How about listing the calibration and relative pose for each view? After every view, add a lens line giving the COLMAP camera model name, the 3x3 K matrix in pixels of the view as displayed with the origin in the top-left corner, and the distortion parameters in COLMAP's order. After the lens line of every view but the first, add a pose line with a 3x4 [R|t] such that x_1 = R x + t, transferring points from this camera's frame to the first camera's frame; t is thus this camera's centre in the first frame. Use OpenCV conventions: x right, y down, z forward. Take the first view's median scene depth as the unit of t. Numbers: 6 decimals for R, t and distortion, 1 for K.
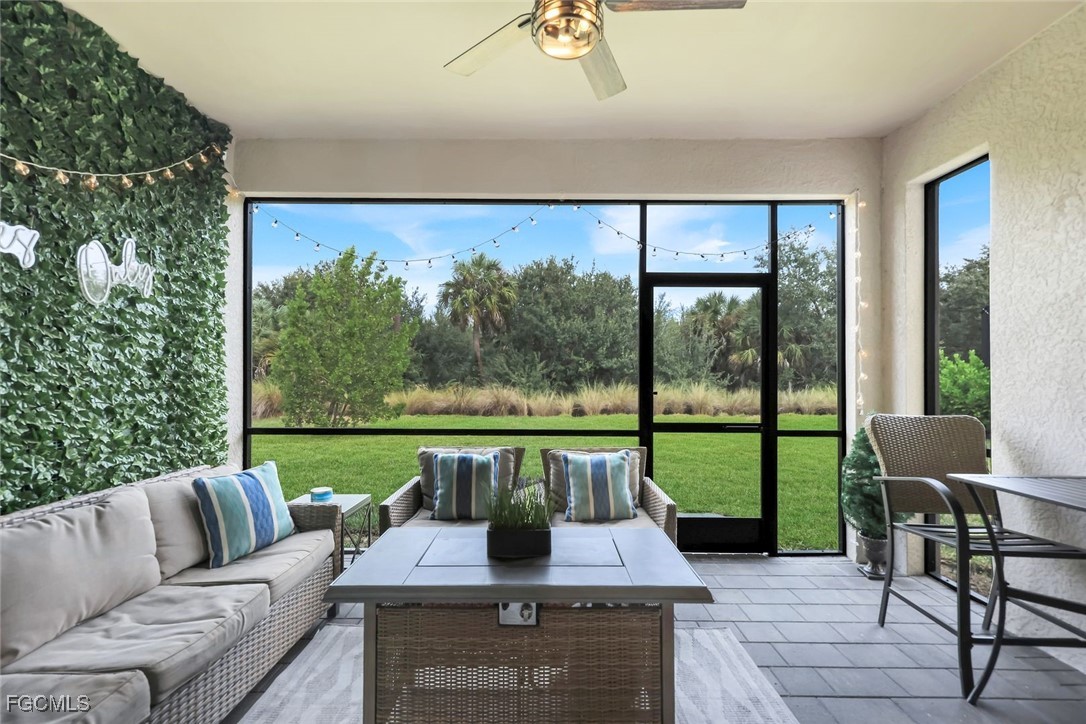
lens RADIAL K [[469.5, 0, 542.9], [0, 469.5, 364.9], [0, 0, 1]] dist [0.002916, 0.000529]
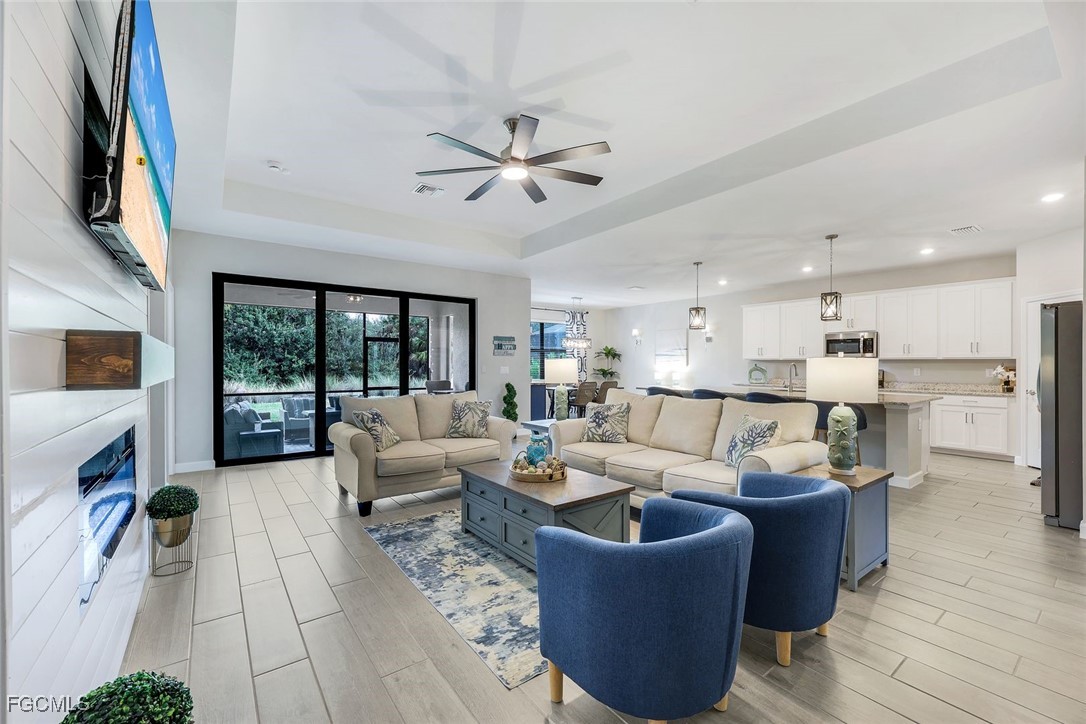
lens RADIAL K [[458.2, 0, 543.0], [0, 458.2, 362.0], [0, 0, 1]] dist [-0.012011, 0.000127]
pose [[0.799128, 0.003488, 0.601151, -0.122866], [-0.008661, 0.999946, 0.005711, -0.013154], [-0.601099, -0.009771, 0.799115, -0.391897]]
